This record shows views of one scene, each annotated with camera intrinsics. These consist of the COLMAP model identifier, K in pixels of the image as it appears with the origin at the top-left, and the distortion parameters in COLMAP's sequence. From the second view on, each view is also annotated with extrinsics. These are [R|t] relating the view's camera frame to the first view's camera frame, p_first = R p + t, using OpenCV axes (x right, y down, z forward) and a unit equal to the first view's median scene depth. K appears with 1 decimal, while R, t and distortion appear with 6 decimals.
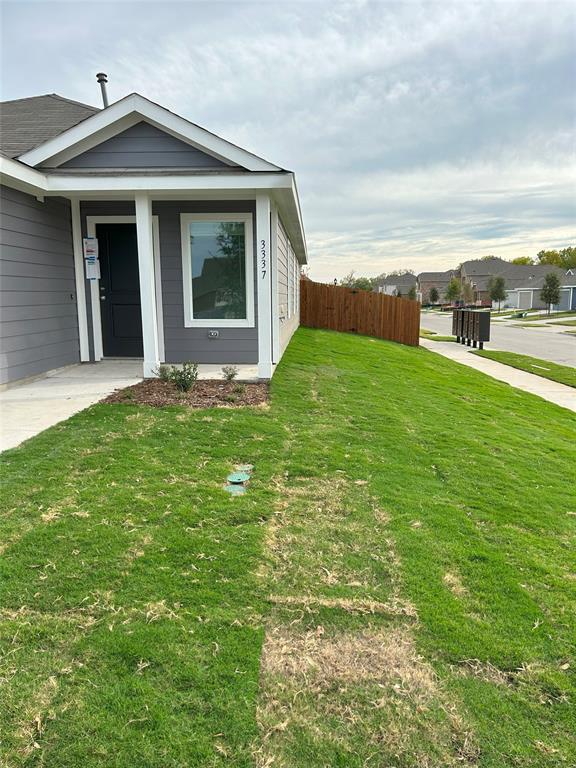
lens RADIAL K [[581.0, 0, 284.8], [0, 581.0, 414.8], [0, 0, 1]] dist [0.074579, -0.120881]
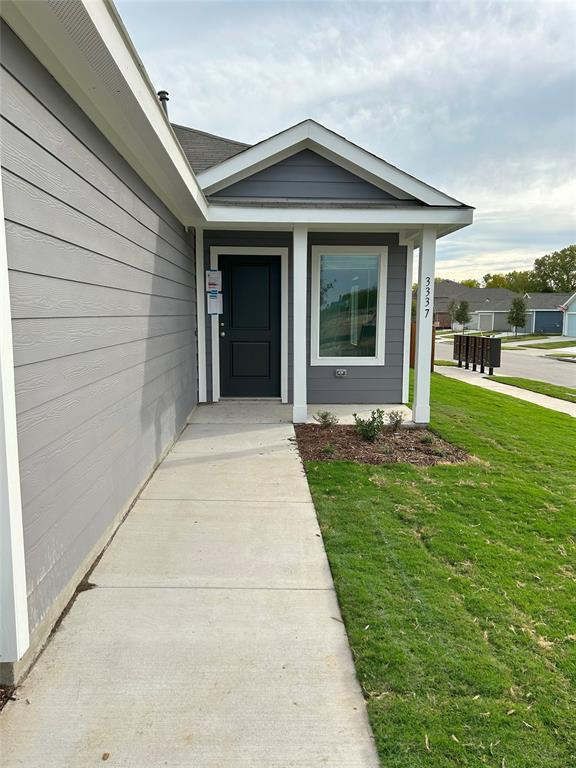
lens RADIAL K [[582.6, 0, 287.4], [0, 582.6, 414.1], [0, 0, 1]] dist [0.135498, -0.296239]
pose [[0.995859, -0.004782, 0.090783, -0.108225], [0.007687, 0.999469, -0.031679, -0.015789], [-0.090583, 0.032246, 0.995367, 0.026653]]
